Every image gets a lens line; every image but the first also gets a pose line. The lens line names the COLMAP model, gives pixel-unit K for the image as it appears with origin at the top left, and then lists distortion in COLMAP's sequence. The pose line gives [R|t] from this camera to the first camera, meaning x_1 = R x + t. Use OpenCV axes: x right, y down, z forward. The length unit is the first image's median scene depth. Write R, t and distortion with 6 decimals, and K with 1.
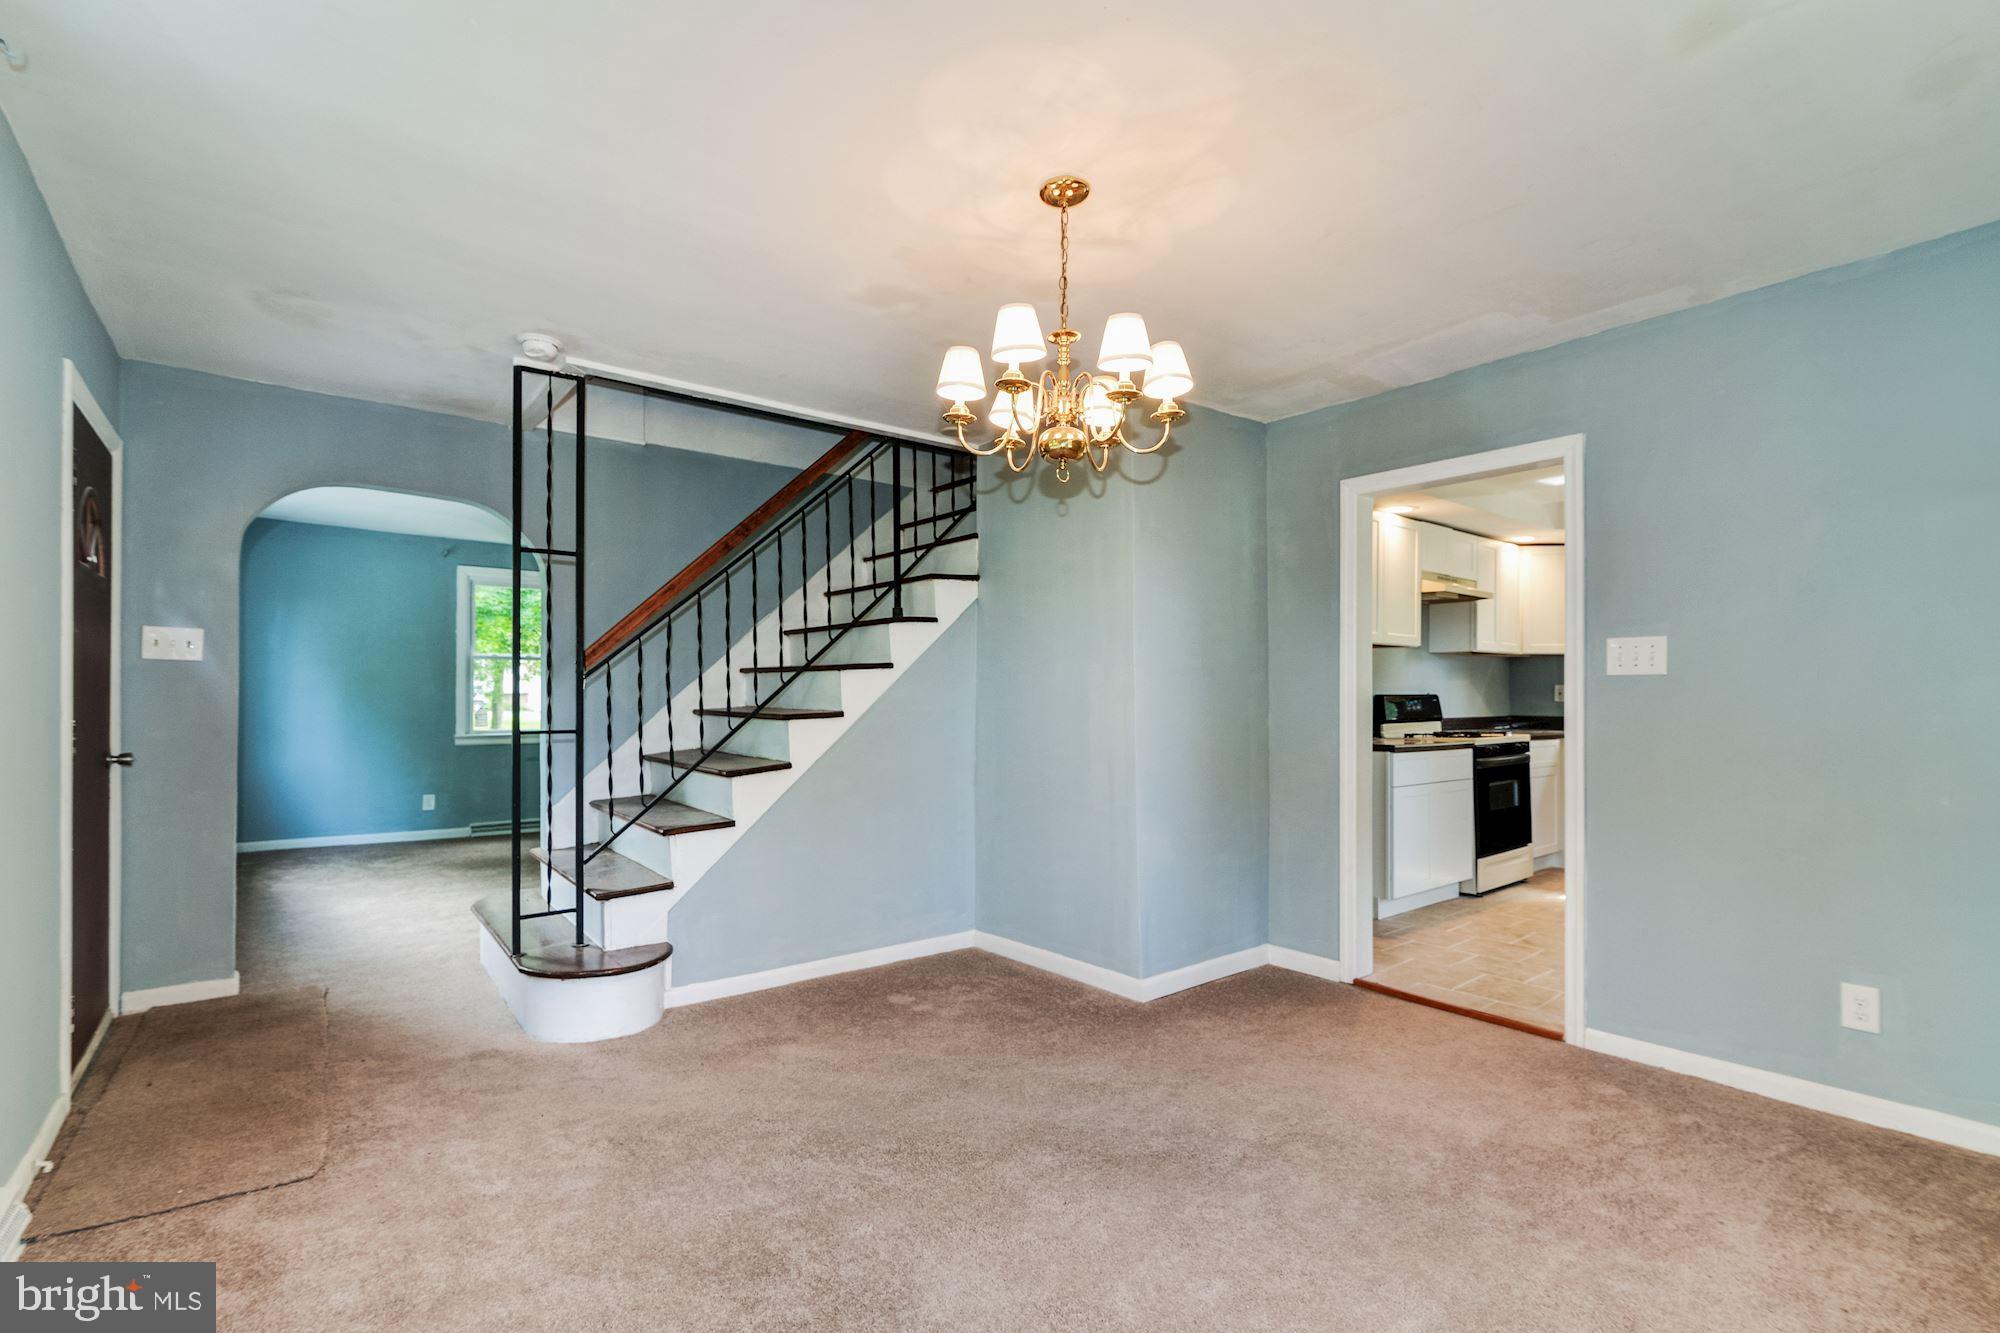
lens RADIAL K [[912.9, 0, 988.7], [0, 912.9, 696.6], [0, 0, 1]] dist [-0.002818, 0.001294]
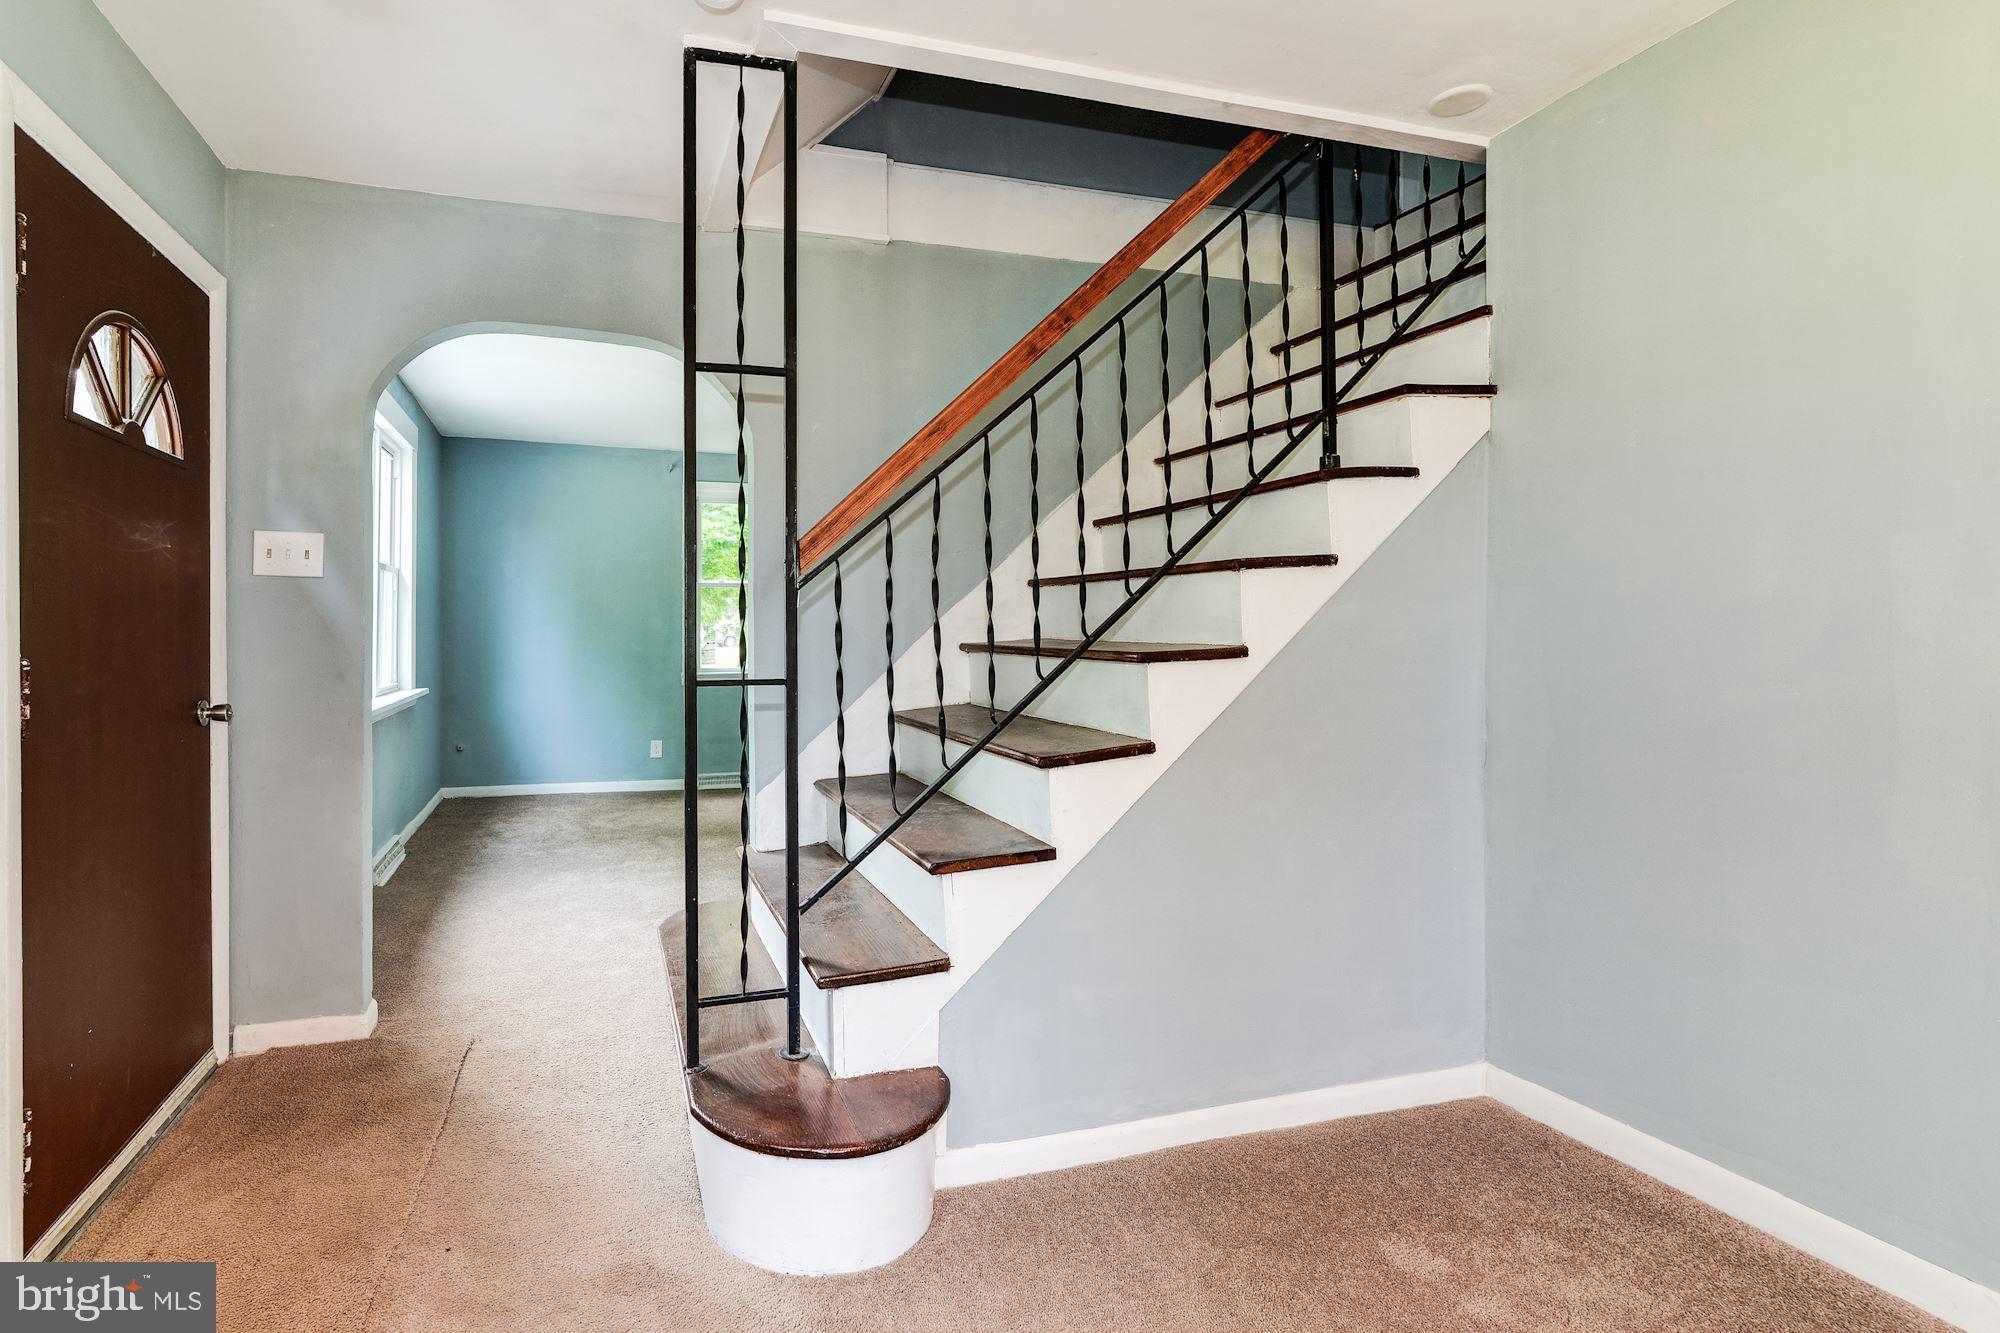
lens RADIAL K [[950.6, 0, 873.1], [0, 950.6, 632.8], [0, 0, 1]] dist [-0.010157, -0.000139]
pose [[0.934362, -0.004951, -0.356290, -0.178517], [0.005486, 0.999985, 0.000492, 0.007132], [0.356282, -0.002414, 0.934375, 0.437619]]
